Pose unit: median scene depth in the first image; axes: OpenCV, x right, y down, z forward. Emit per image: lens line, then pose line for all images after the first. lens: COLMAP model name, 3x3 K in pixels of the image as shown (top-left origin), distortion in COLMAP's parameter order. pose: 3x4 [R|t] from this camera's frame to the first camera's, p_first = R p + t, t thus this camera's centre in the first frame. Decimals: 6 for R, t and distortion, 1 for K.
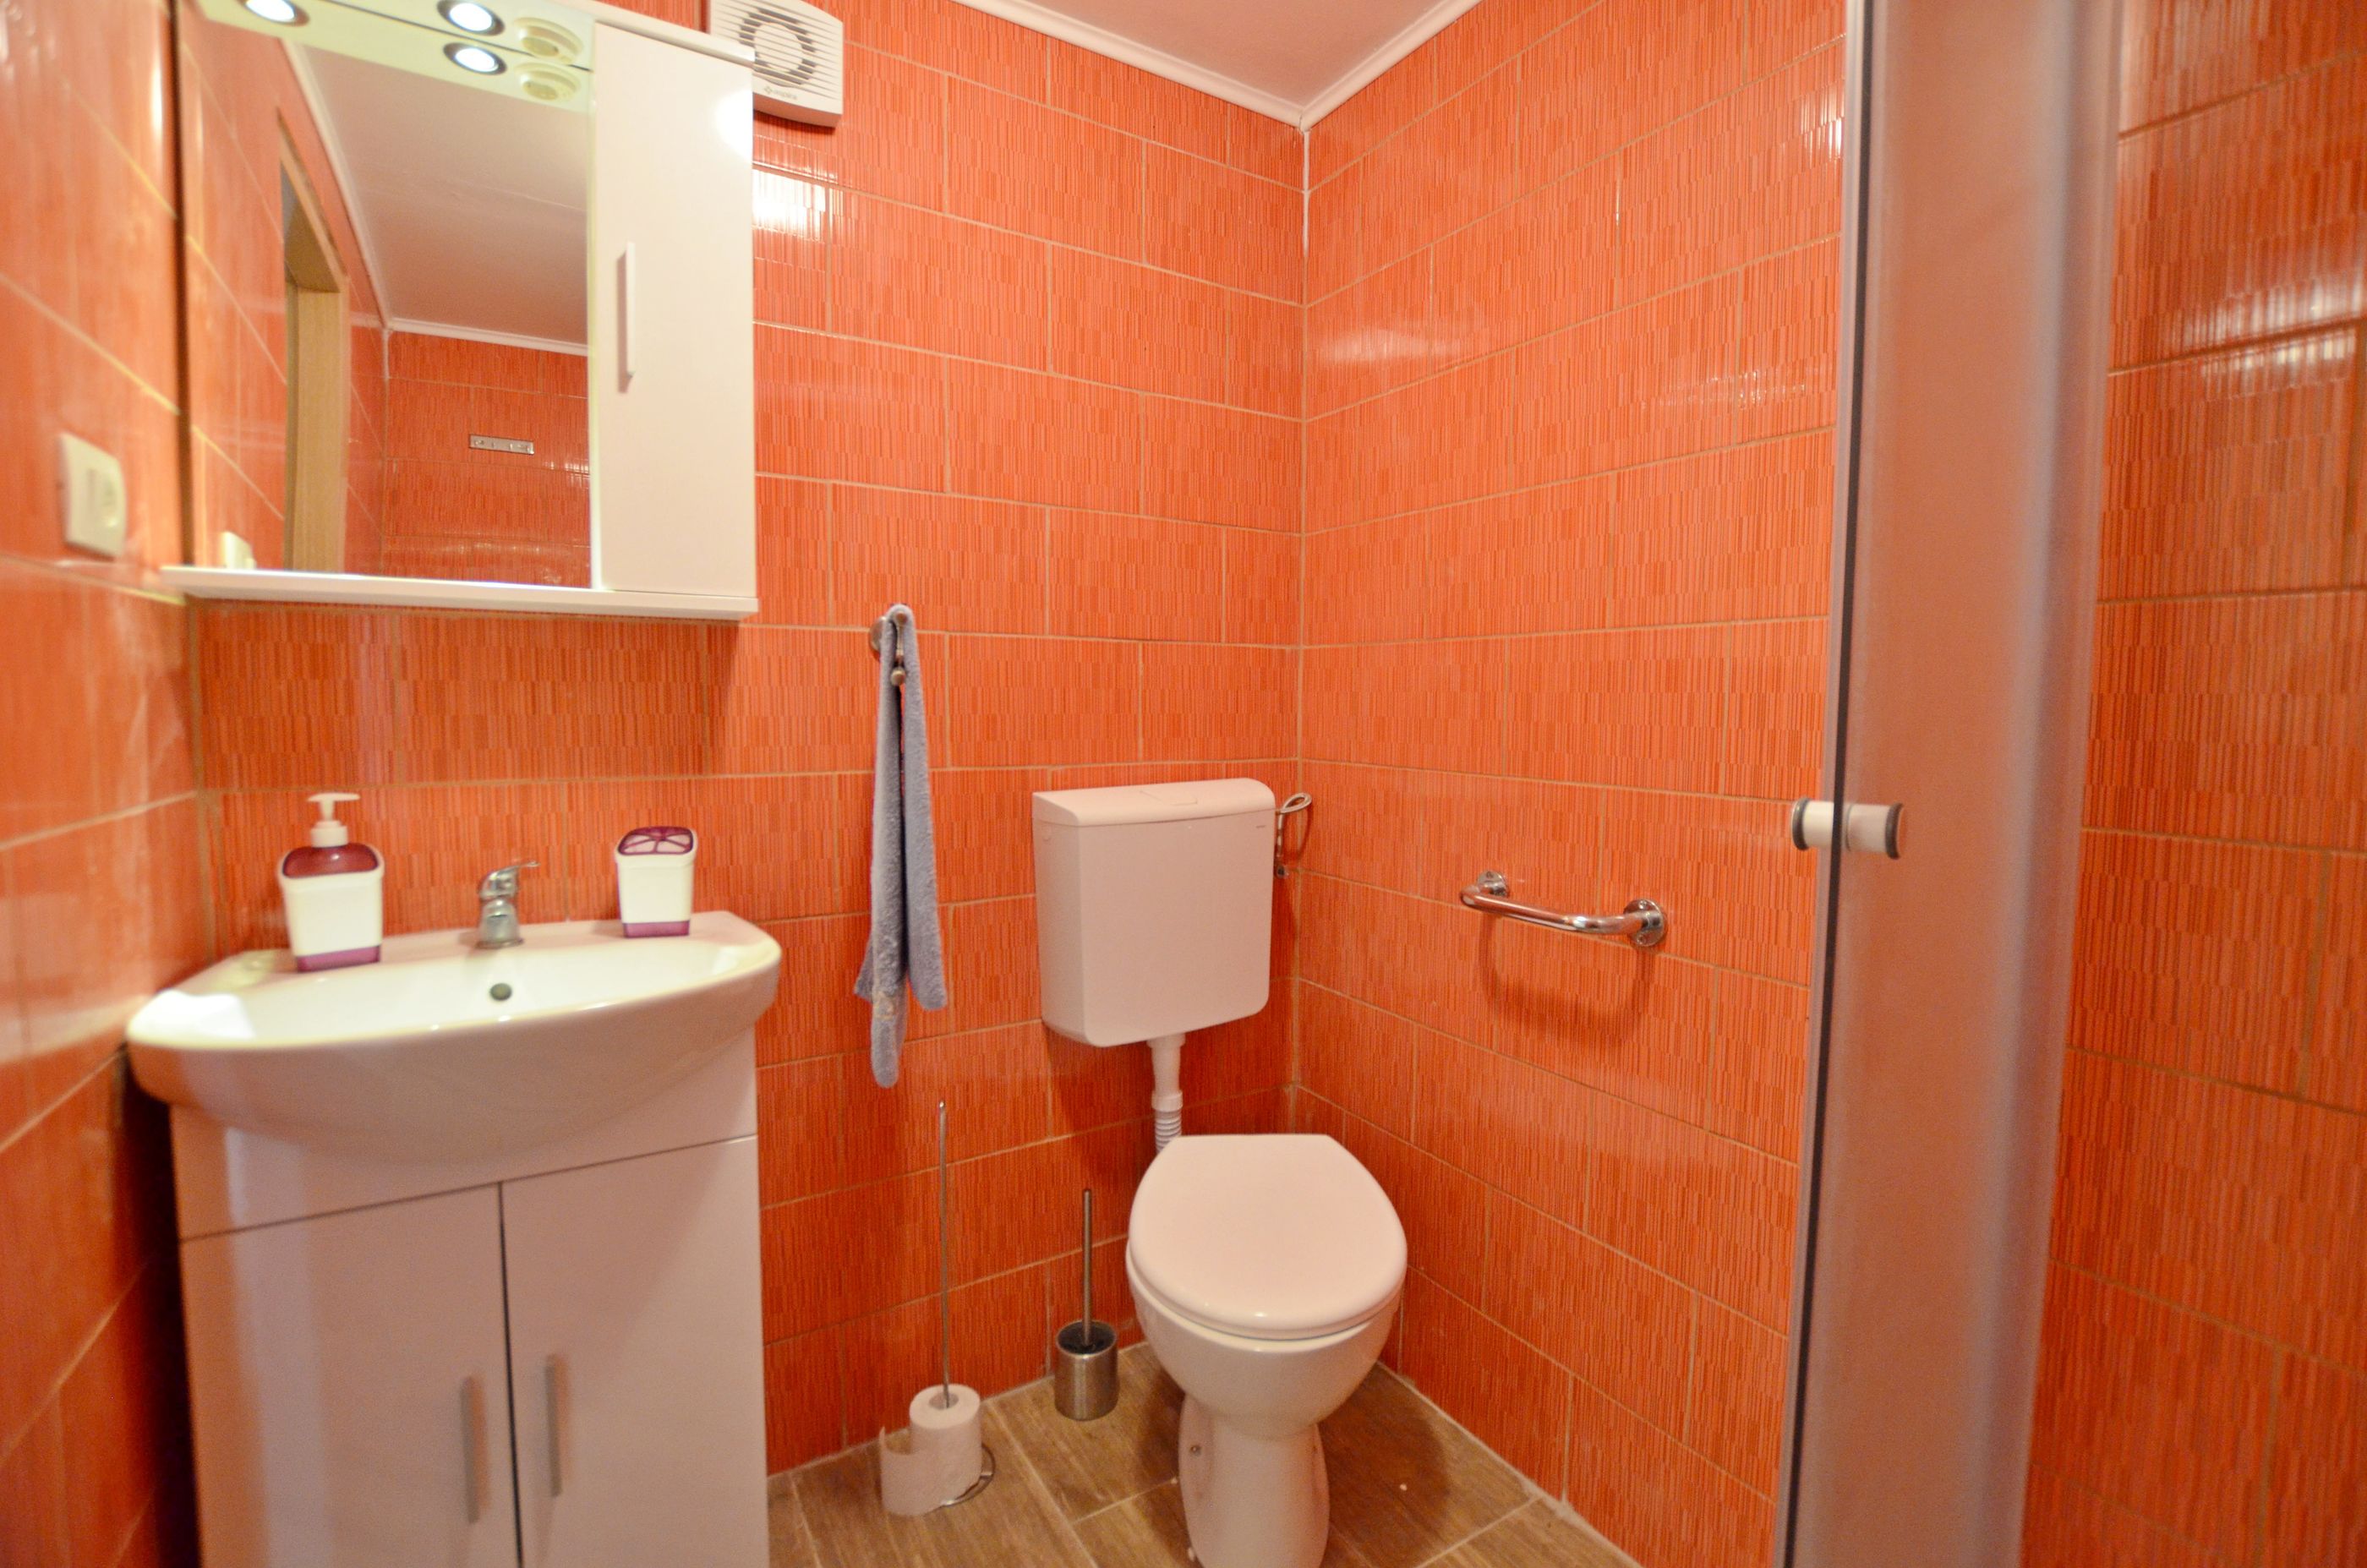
lens RADIAL K [[1044.4, 0, 1187.1], [0, 1044.4, 769.0], [0, 0, 1]] dist [-0.032895, 0.004215]
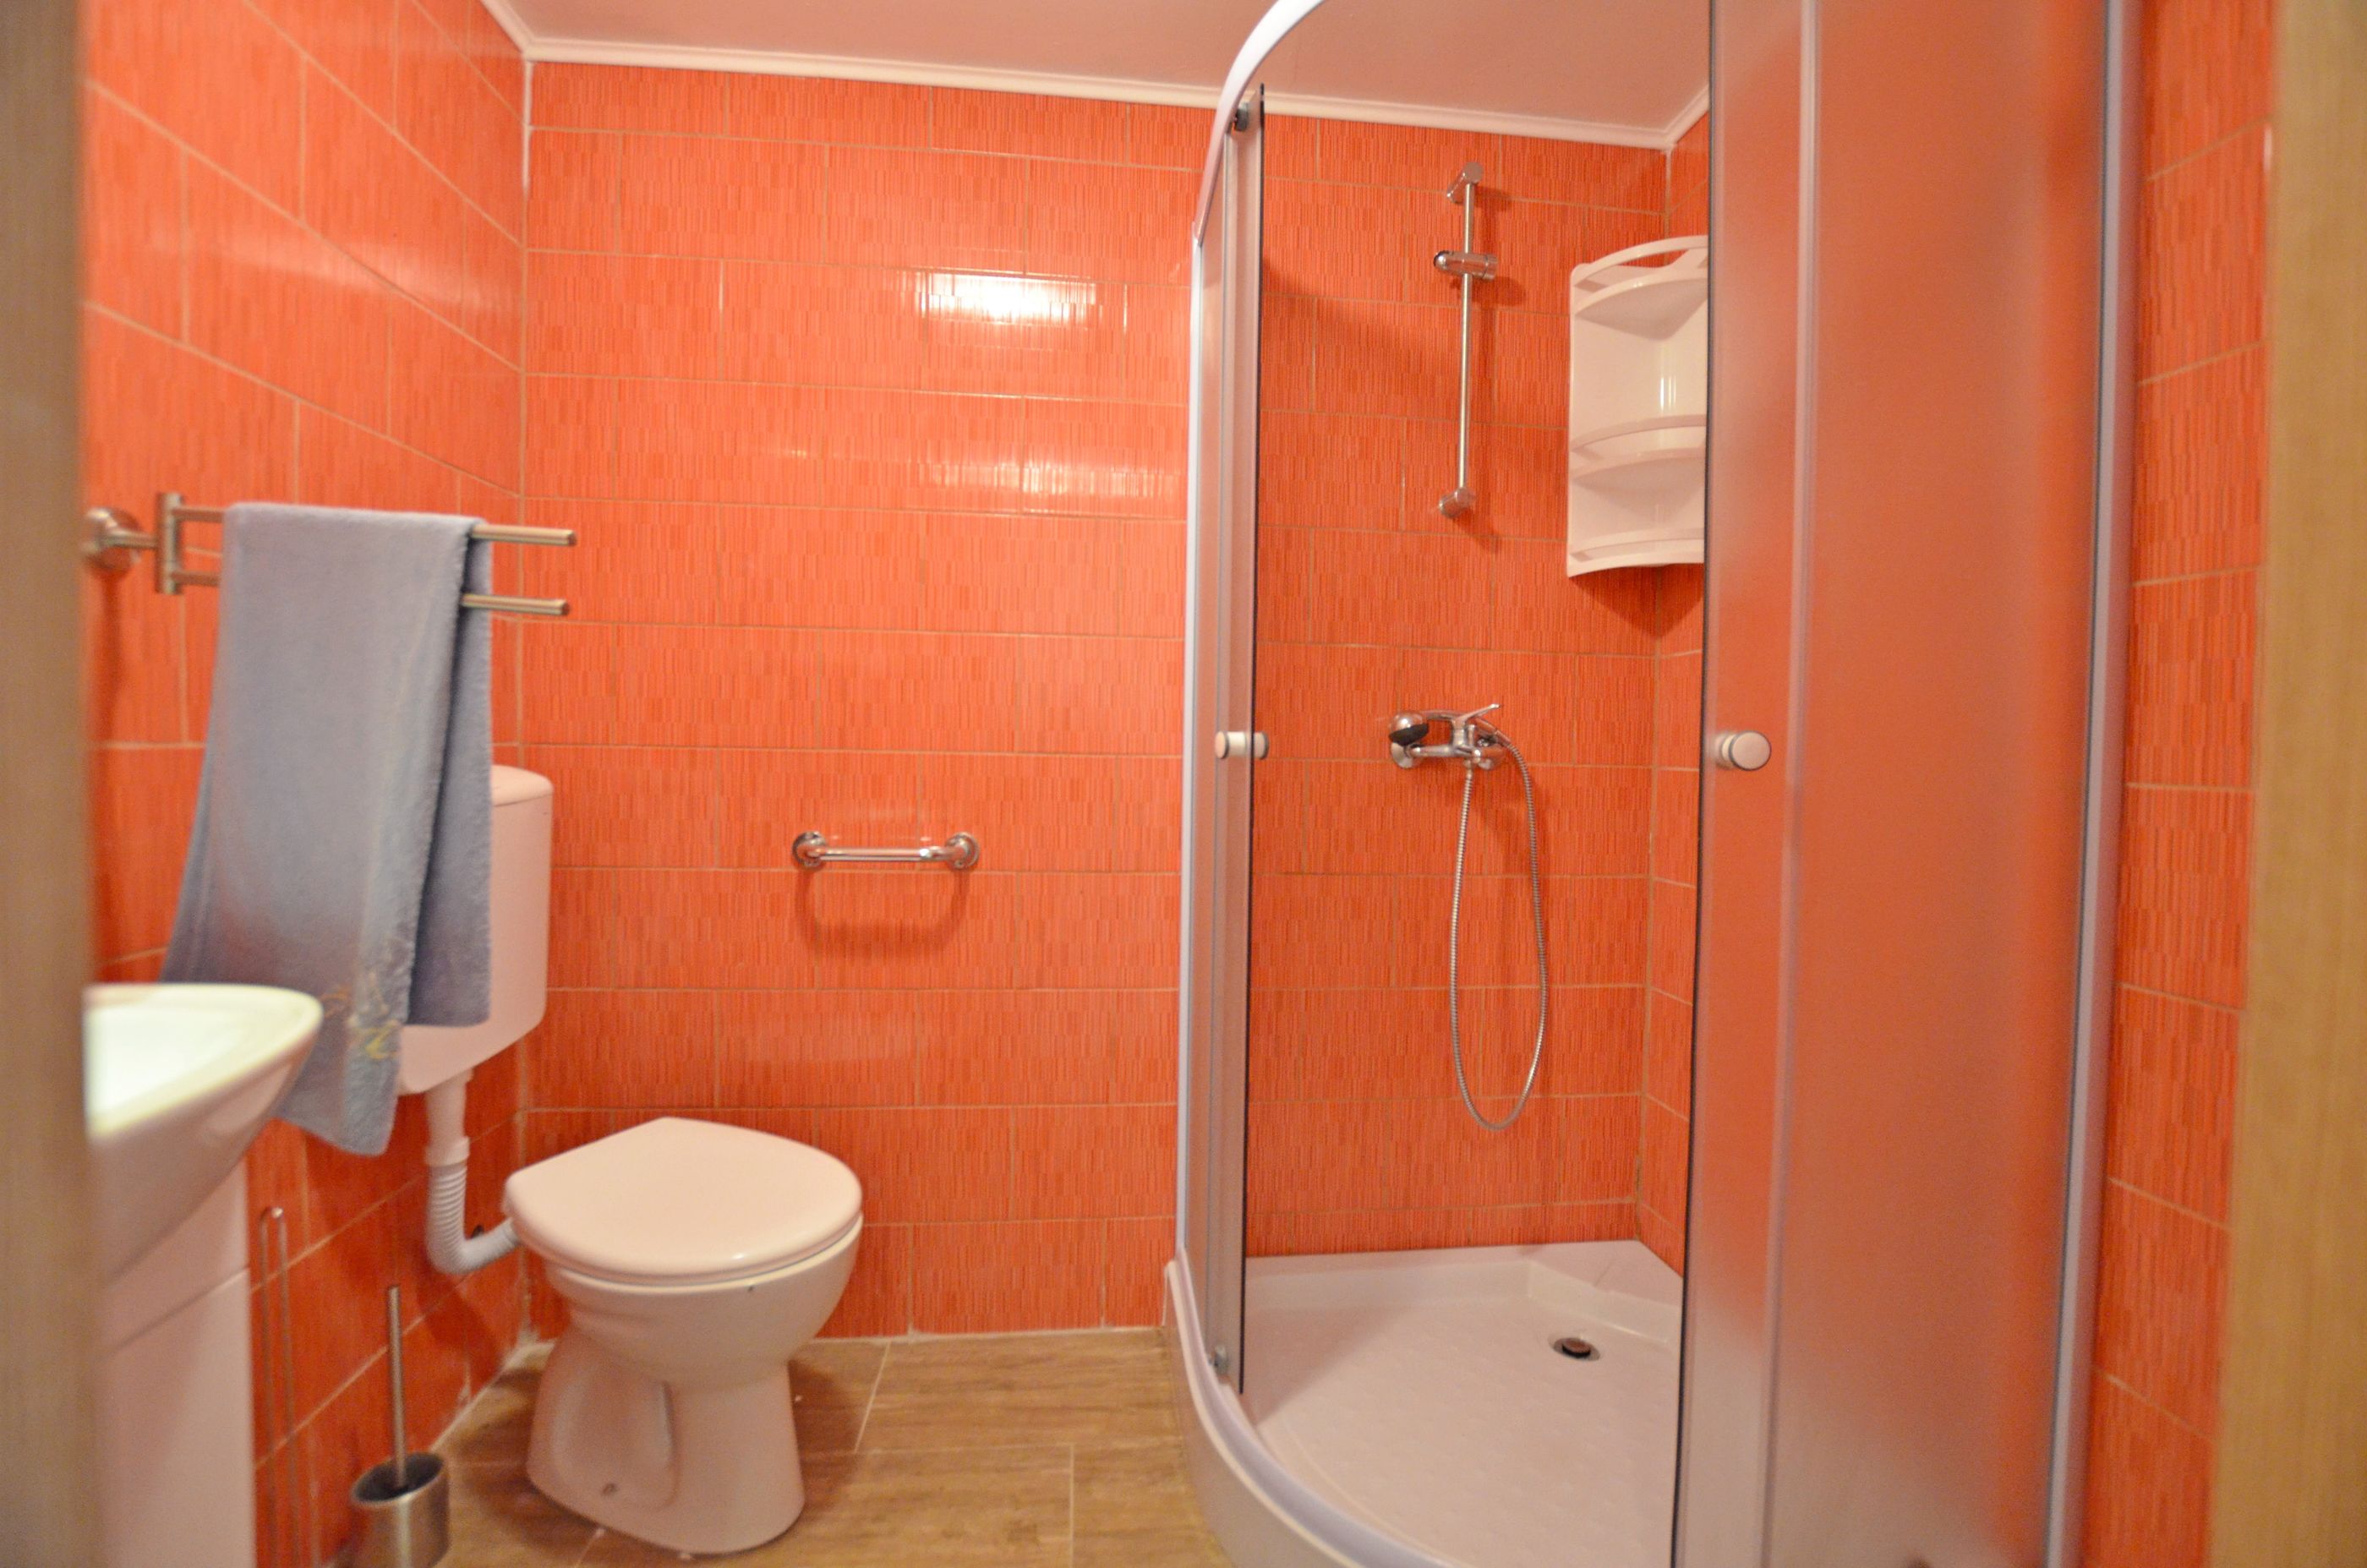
lens RADIAL K [[1044.4, 0, 1187.1], [0, 1044.4, 769.0], [0, 0, 1]] dist [-0.032895, 0.004215]
pose [[0.431433, -0.019664, 0.901931, -0.572068], [0.043801, 0.999040, 0.000829, 0.046576], [-0.901081, 0.039148, 0.431880, 0.126899]]
